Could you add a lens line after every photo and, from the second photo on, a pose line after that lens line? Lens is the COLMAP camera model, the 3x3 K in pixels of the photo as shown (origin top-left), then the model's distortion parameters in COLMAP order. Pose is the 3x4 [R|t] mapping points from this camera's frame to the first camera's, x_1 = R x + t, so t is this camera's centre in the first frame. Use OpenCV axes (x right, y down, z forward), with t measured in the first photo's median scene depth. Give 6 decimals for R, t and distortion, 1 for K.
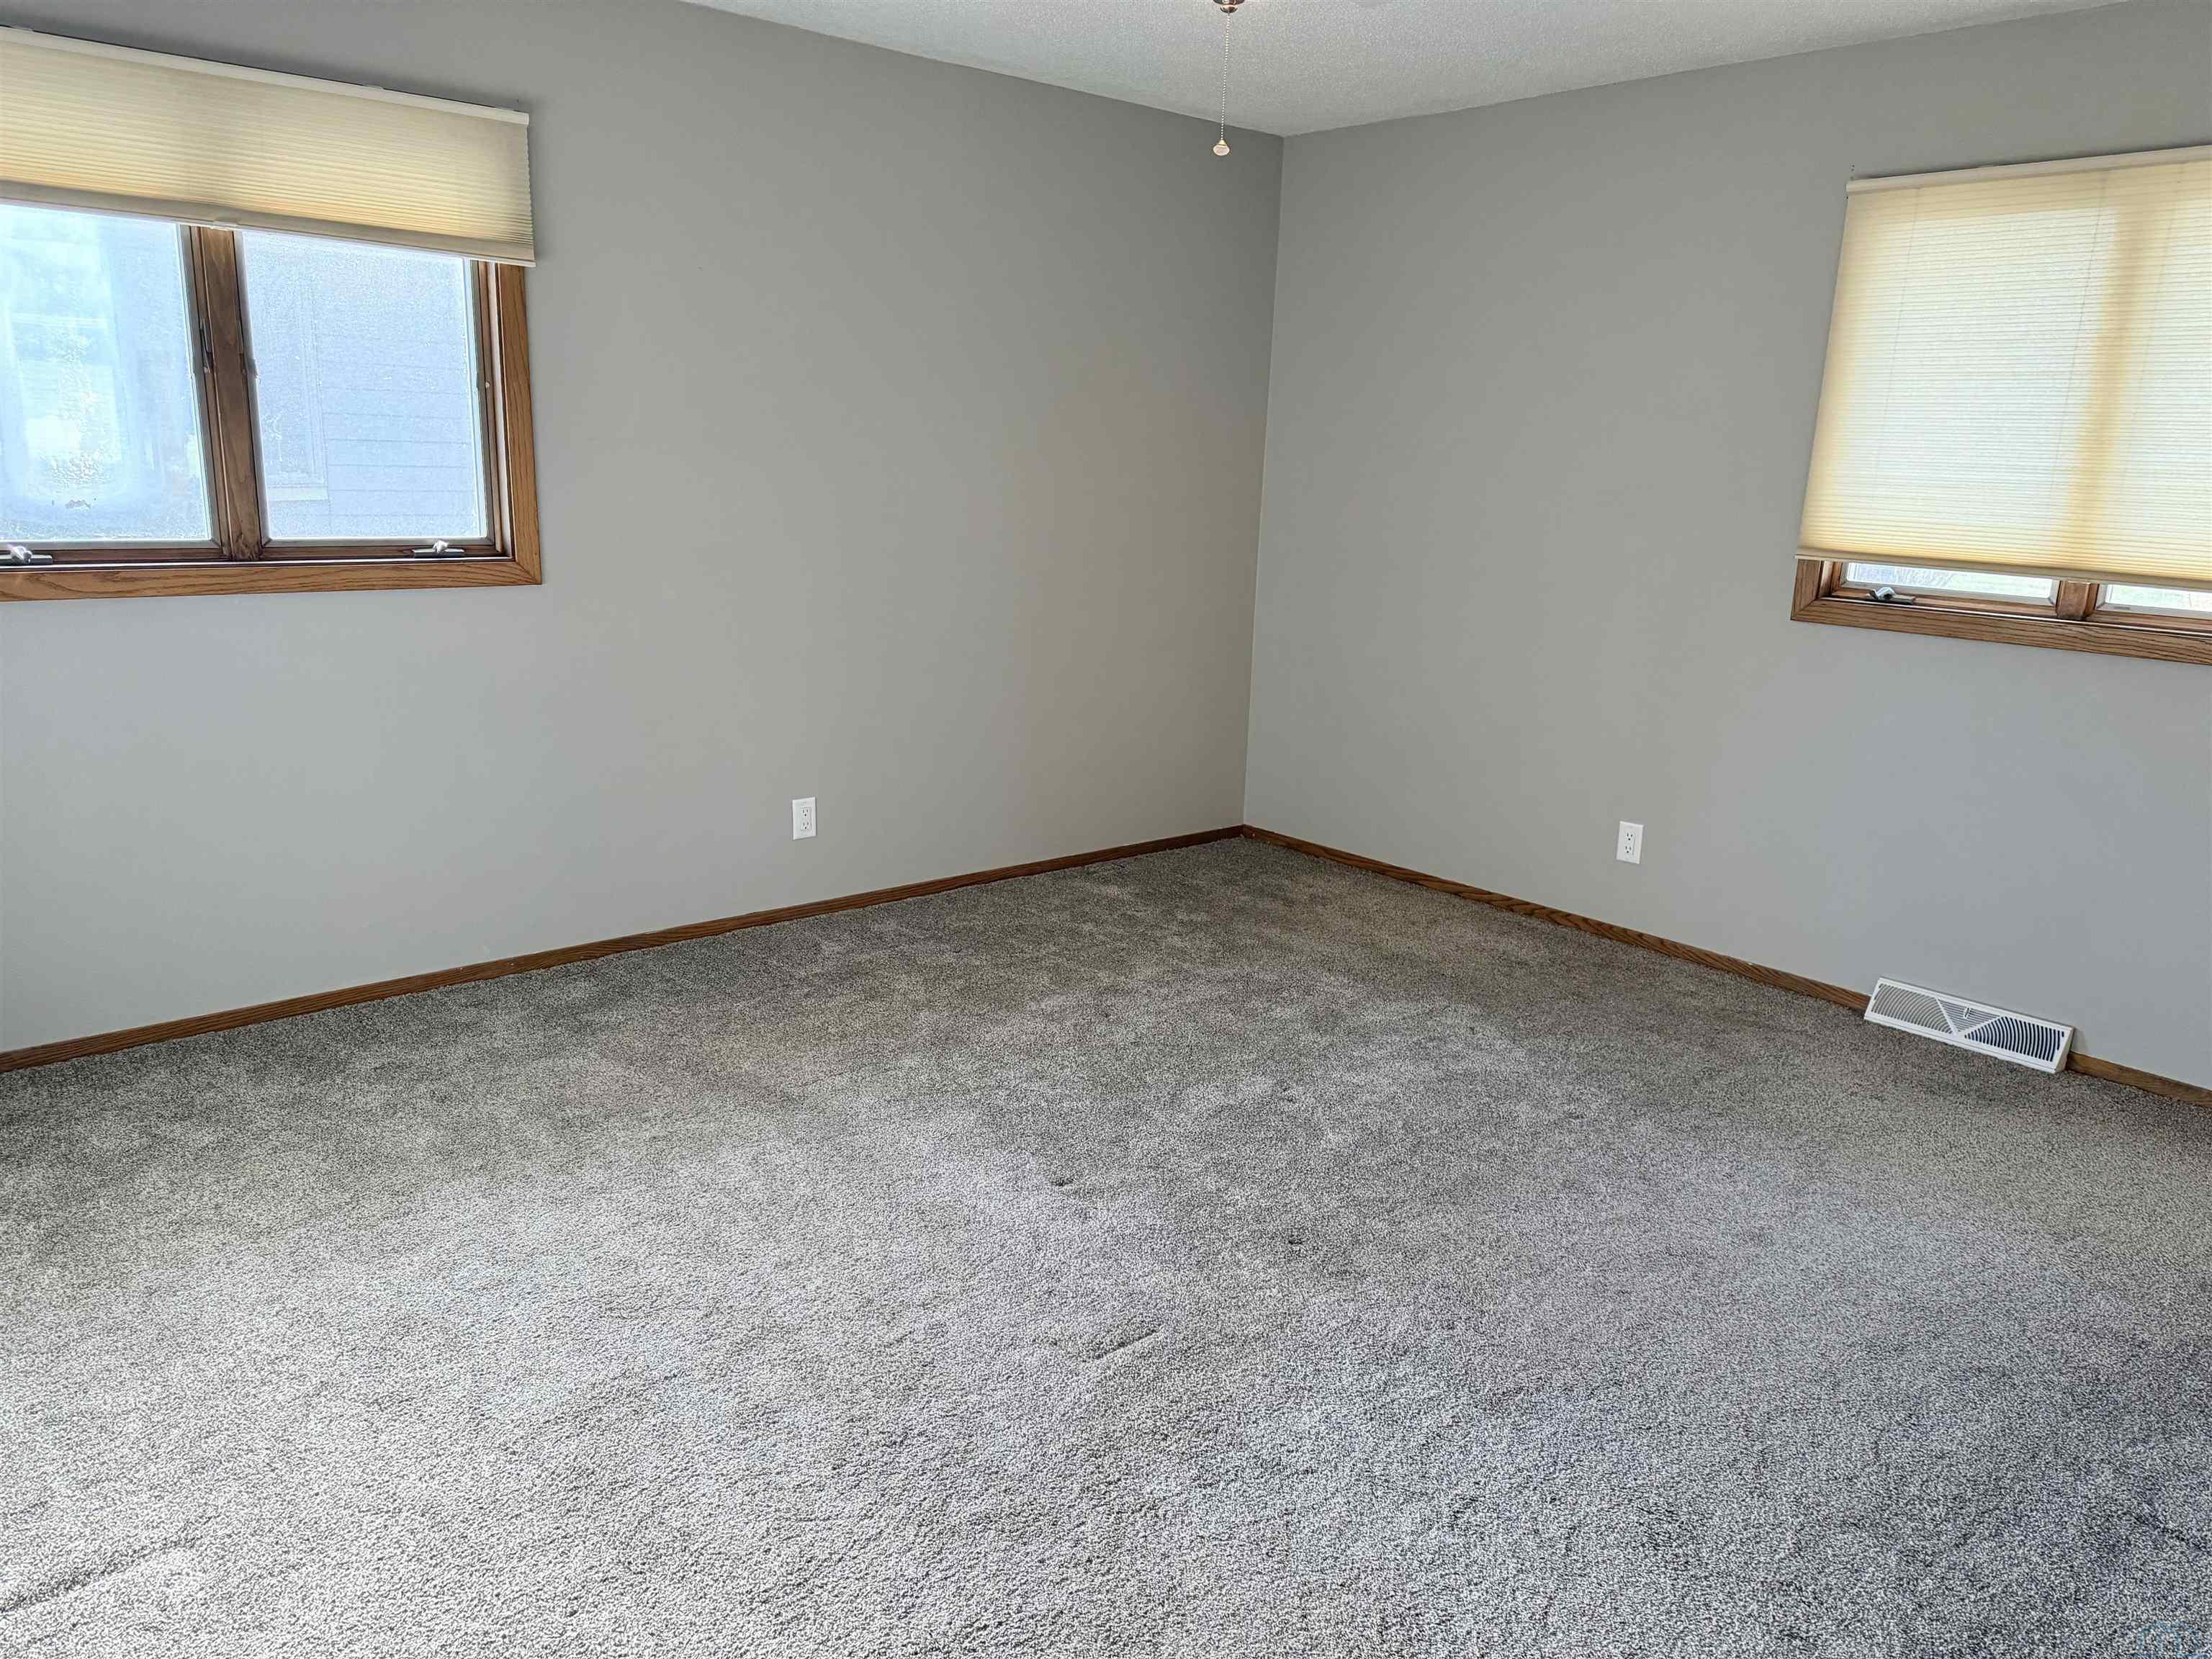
lens RADIAL K [[1568.4, 0, 1111.9], [0, 1568.4, 828.7], [0, 0, 1]] dist [0.047592, -0.020251]
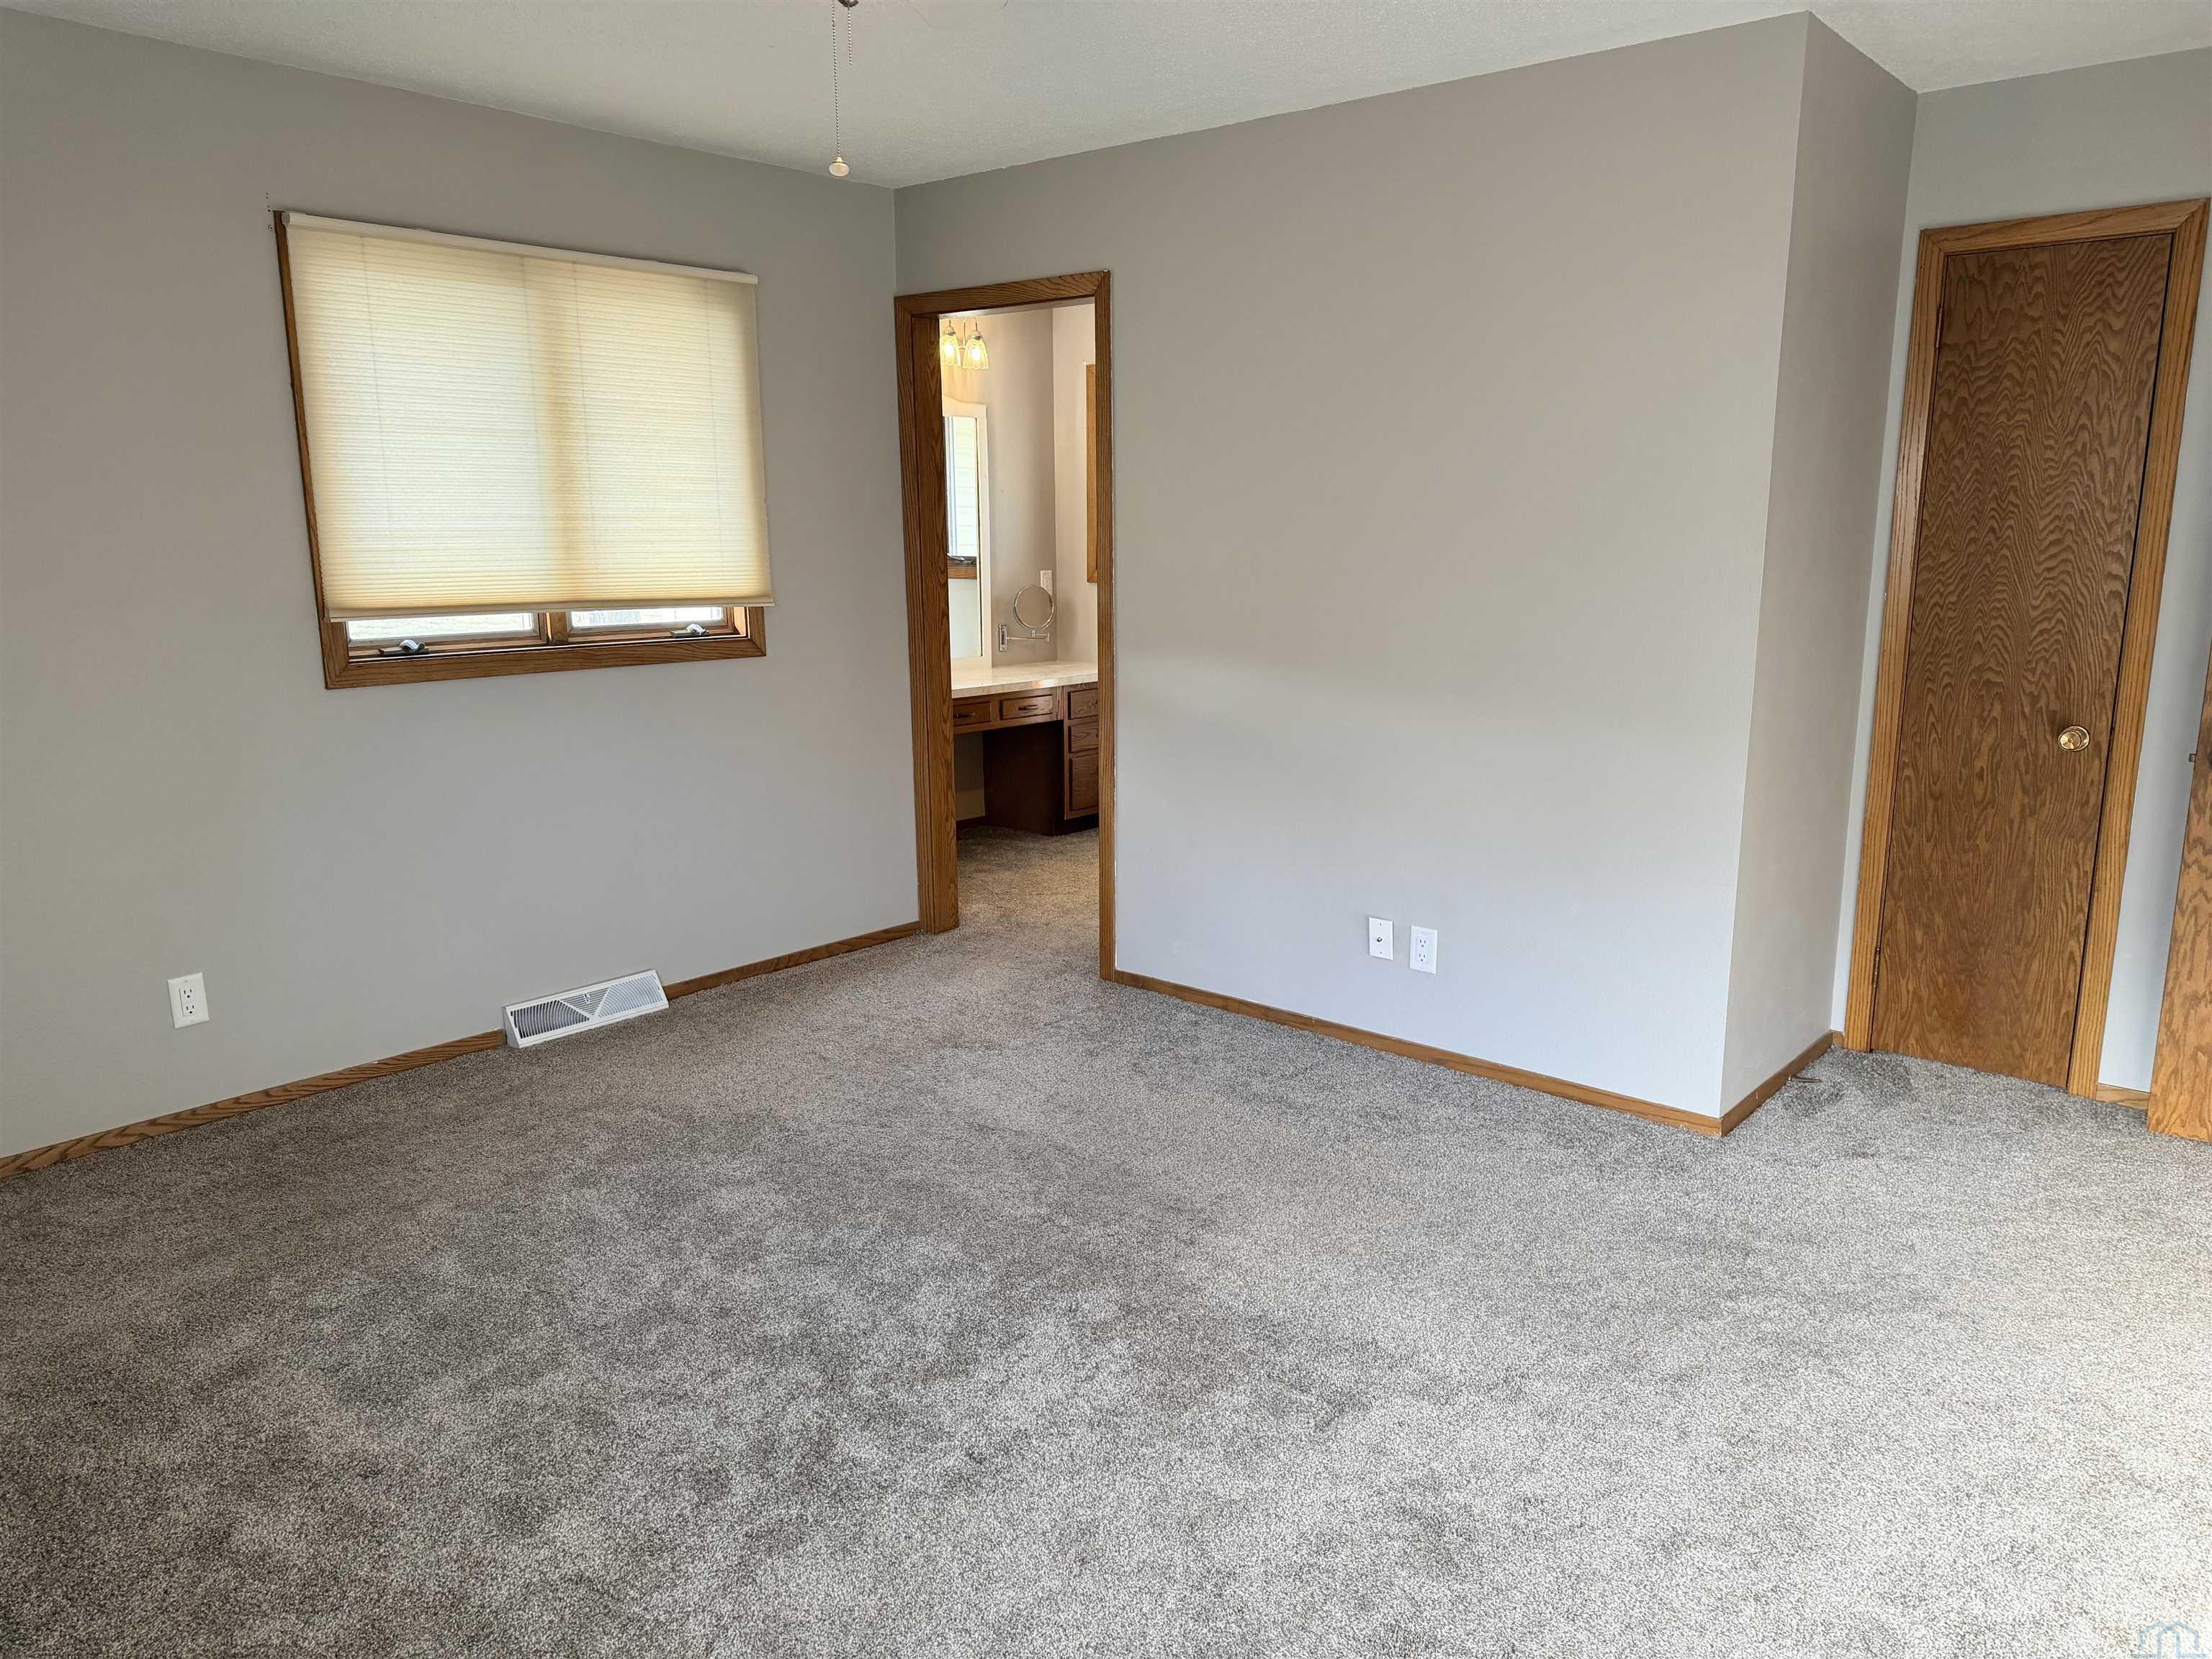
lens RADIAL K [[1568.4, 0, 1098.5], [0, 1568.4, 841.5], [0, 0, 1]] dist [0.047592, -0.020251]
pose [[-0.100543, -0.234840, 0.966820, -0.542773], [0.250095, 0.934578, 0.253016, -0.177148], [-0.962987, 0.267236, -0.035233, 0.654141]]
